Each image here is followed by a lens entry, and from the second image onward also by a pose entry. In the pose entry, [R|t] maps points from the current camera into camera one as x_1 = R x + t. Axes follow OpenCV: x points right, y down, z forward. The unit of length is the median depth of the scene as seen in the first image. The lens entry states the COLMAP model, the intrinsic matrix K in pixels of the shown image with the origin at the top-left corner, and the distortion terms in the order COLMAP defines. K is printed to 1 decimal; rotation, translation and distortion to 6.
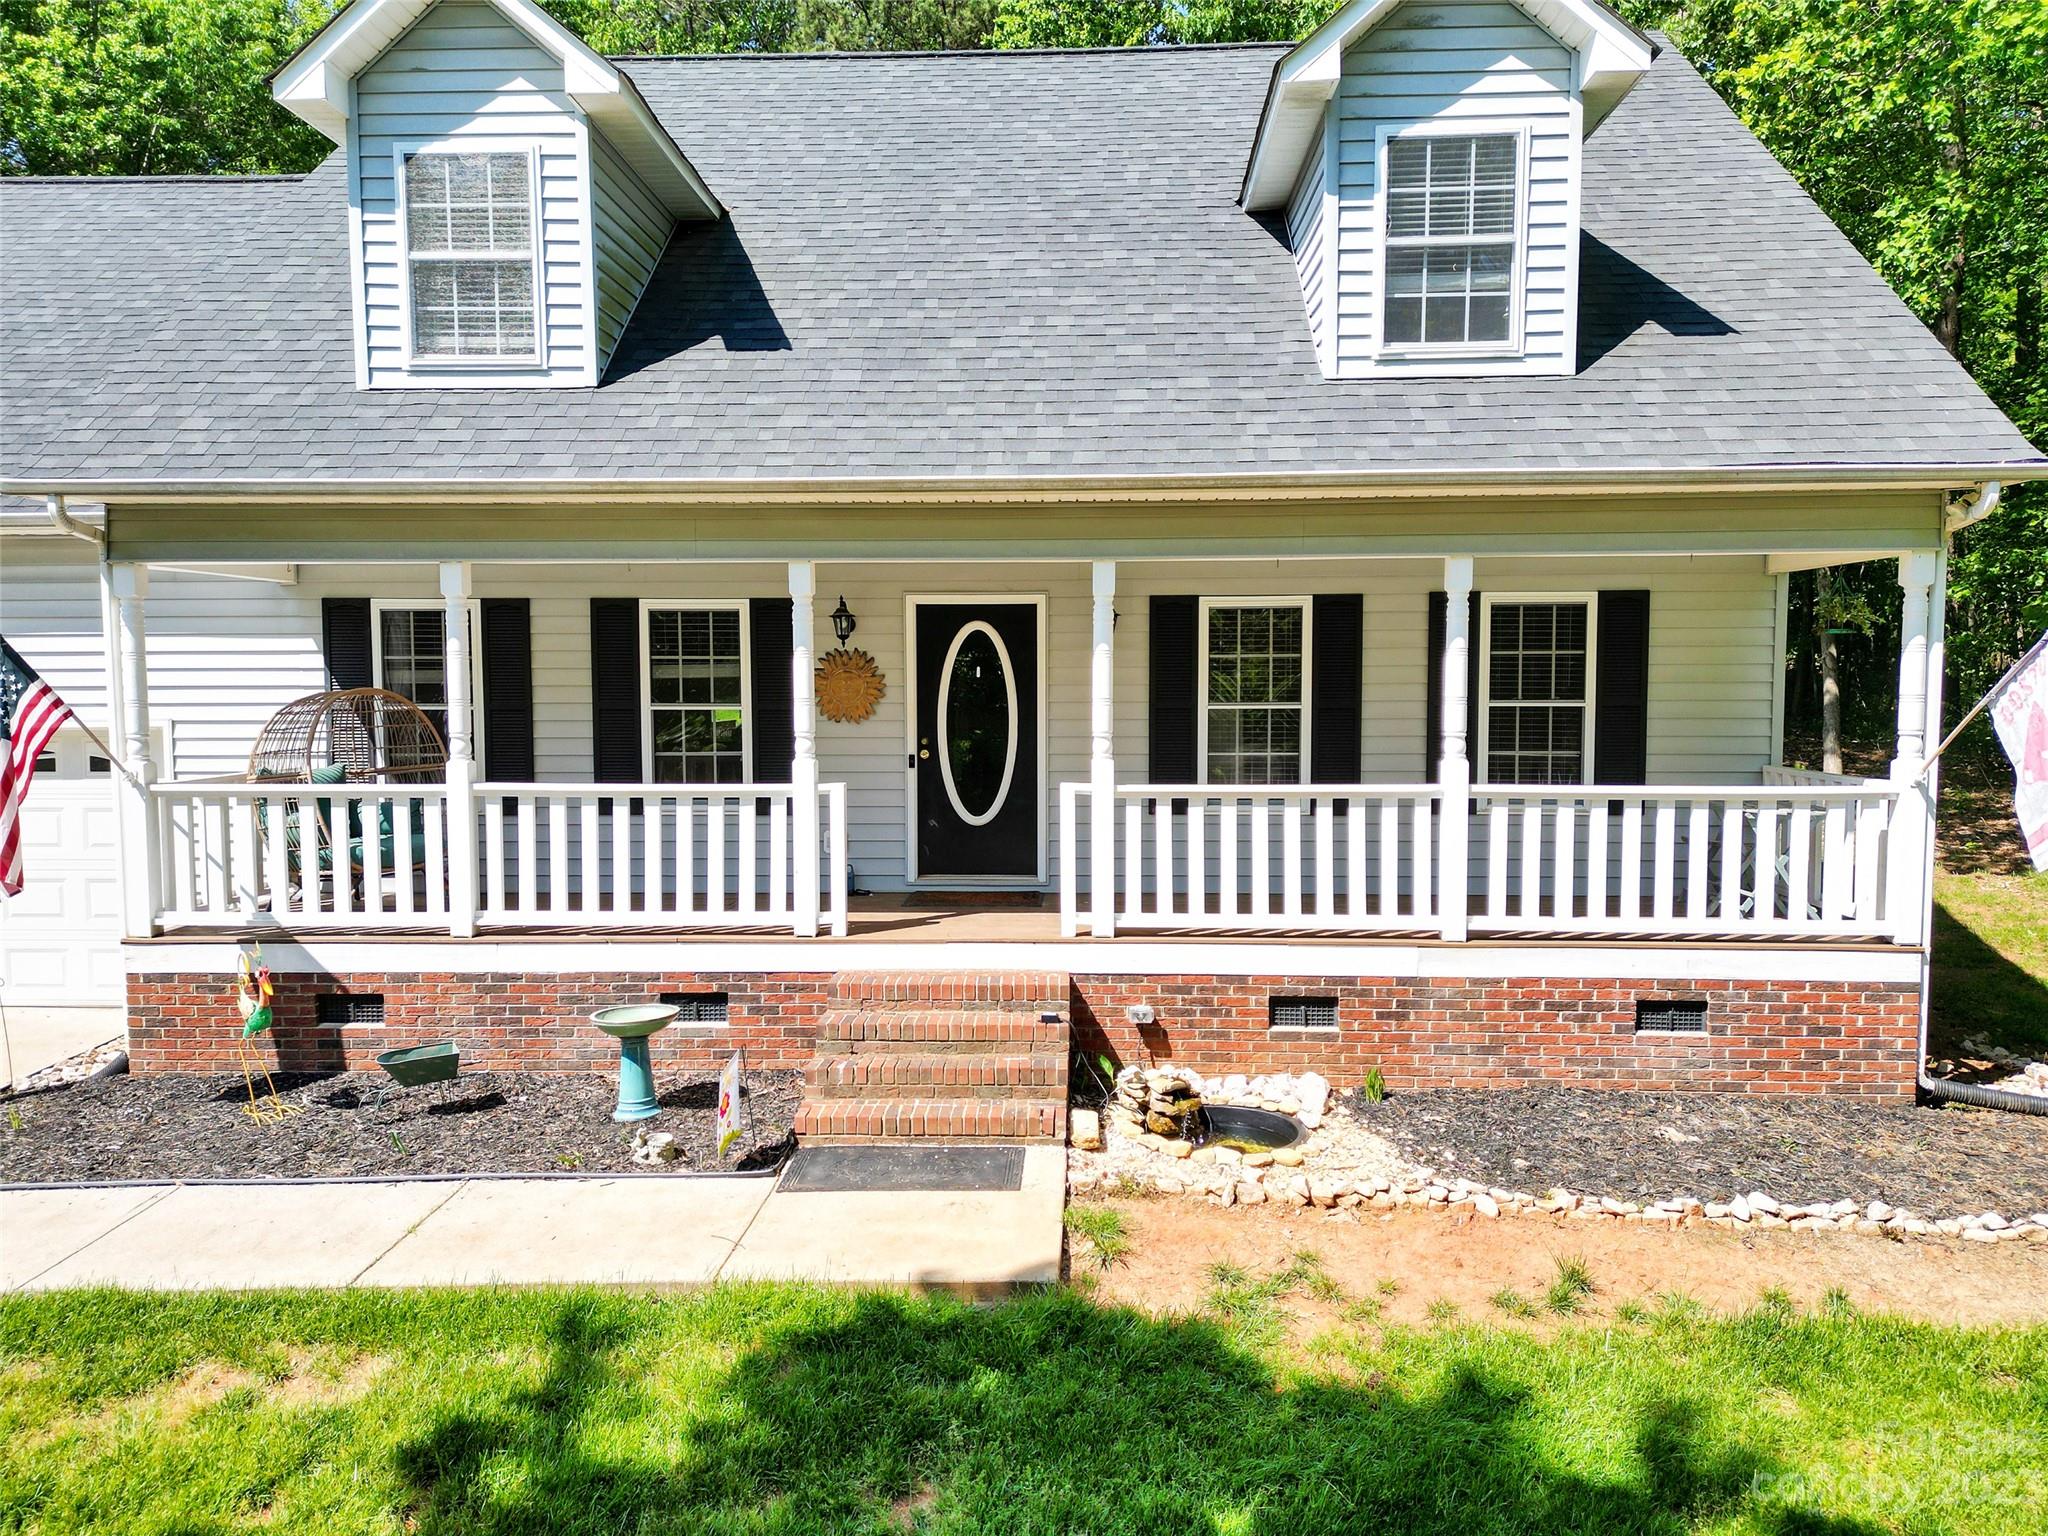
lens RADIAL K [[1438.2, 0, 1027.0], [0, 1438.2, 763.5], [0, 0, 1]] dist [0.068858, -0.060607]
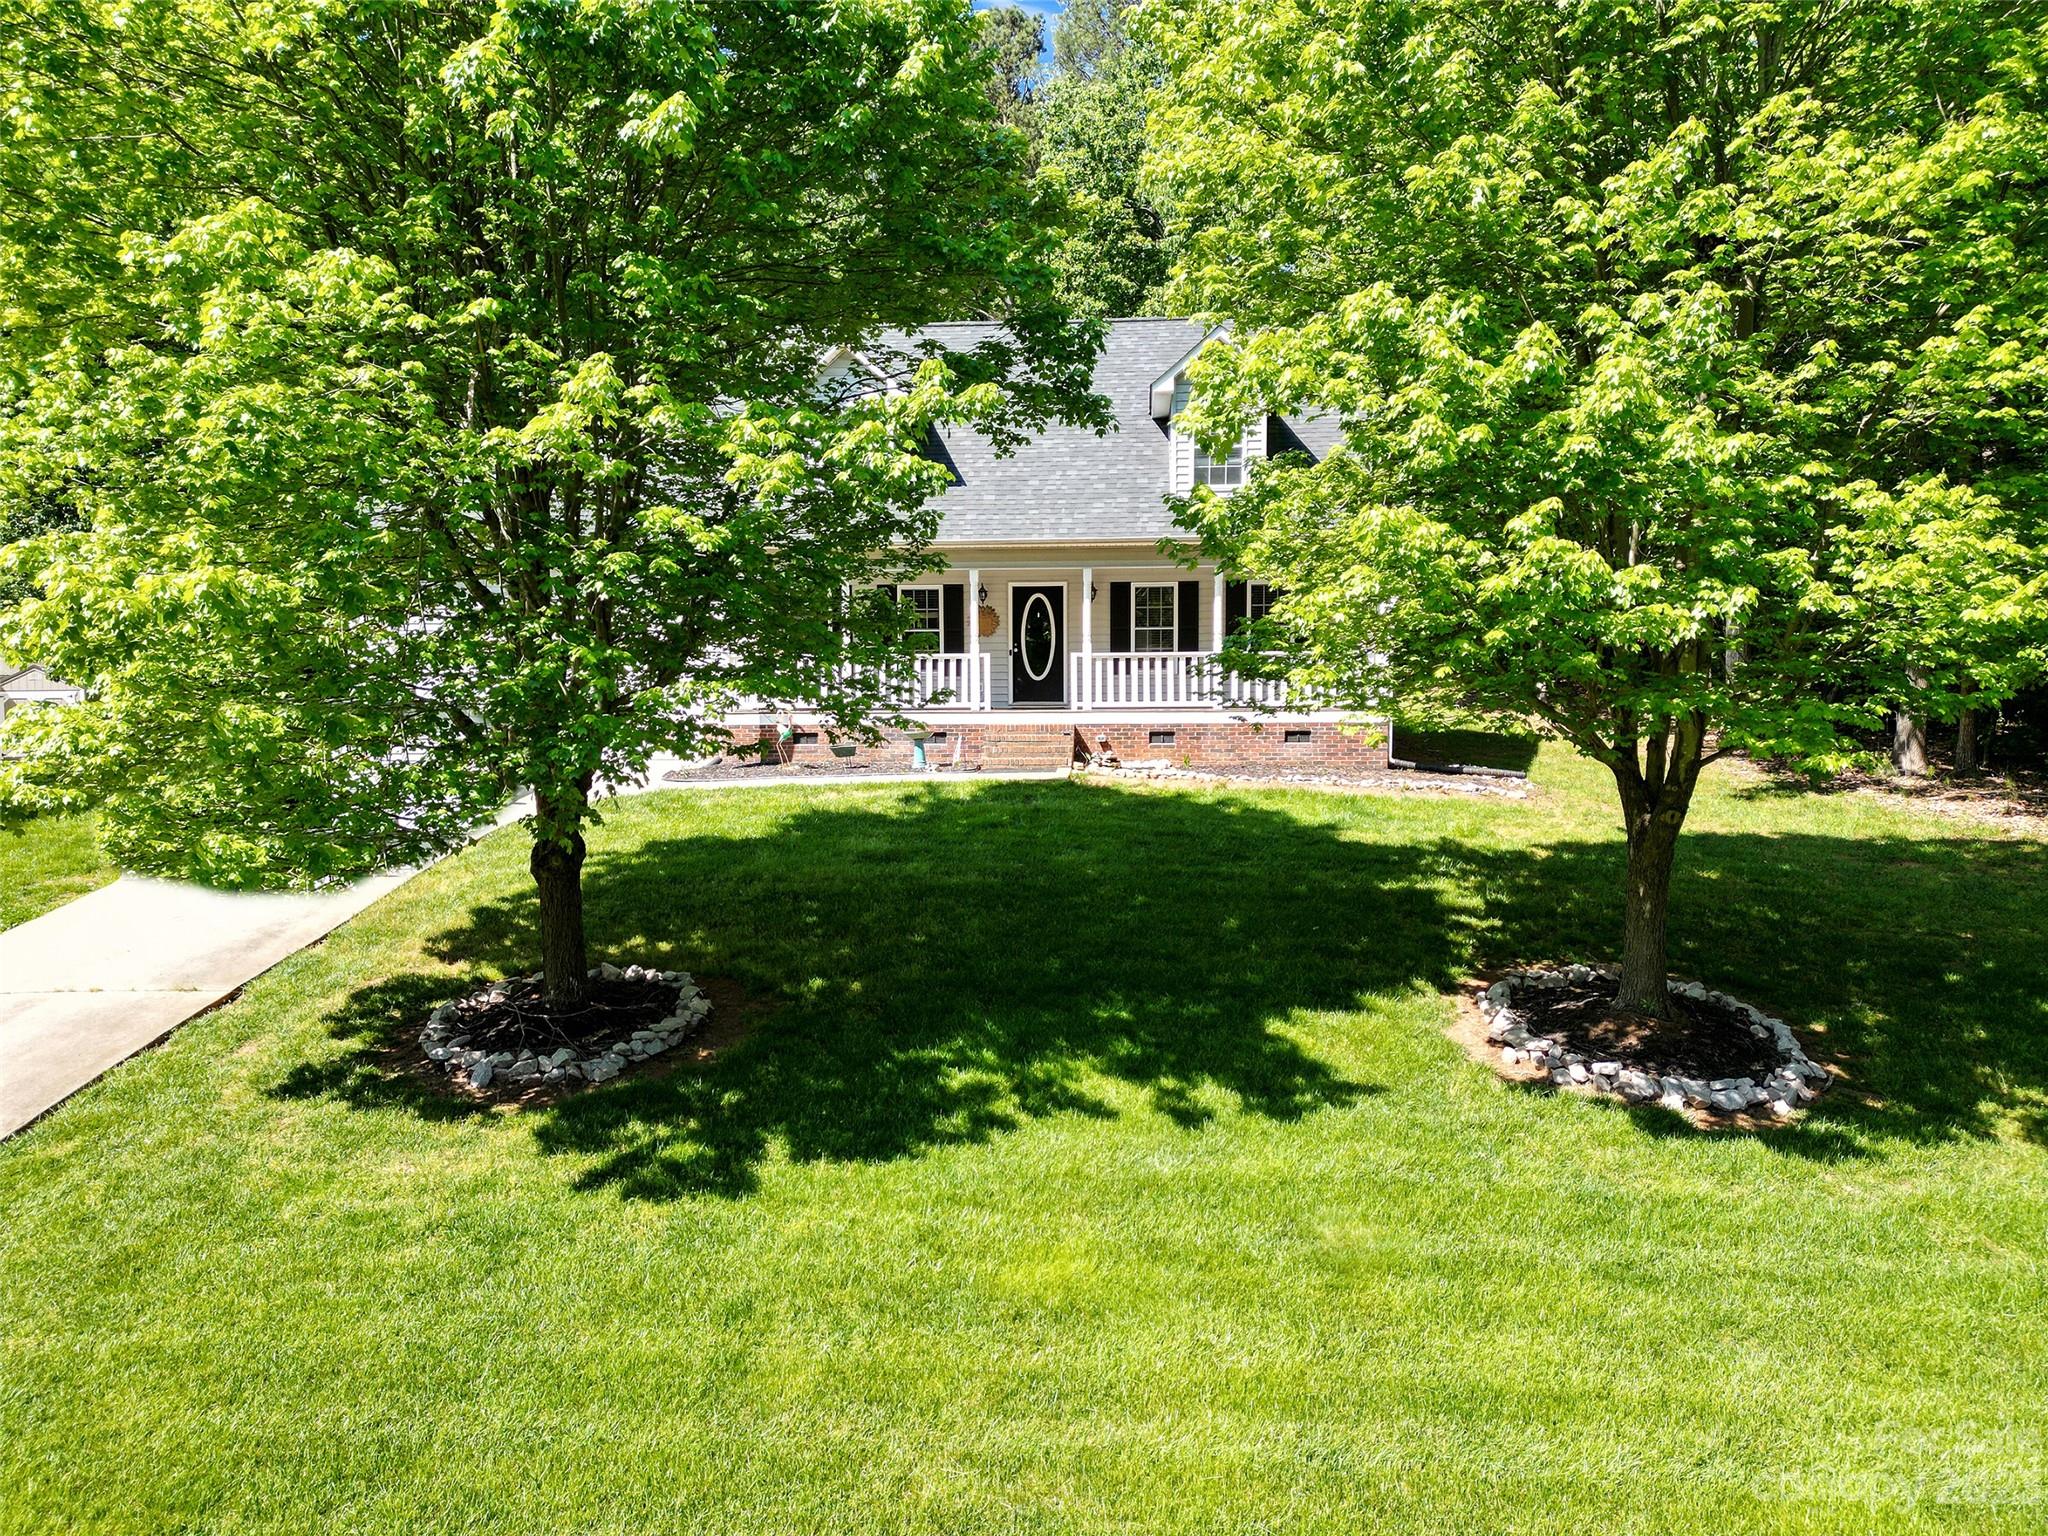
lens RADIAL K [[1438.2, 0, 1017.9], [0, 1438.2, 772.0], [0, 0, 1]] dist [0.068858, -0.060607]
pose [[0.999421, -0.001365, -0.033993, 0.014215], [0.001573, 0.999980, 0.006084, 0.206183], [0.033984, -0.006134, 0.999404, -1.569009]]
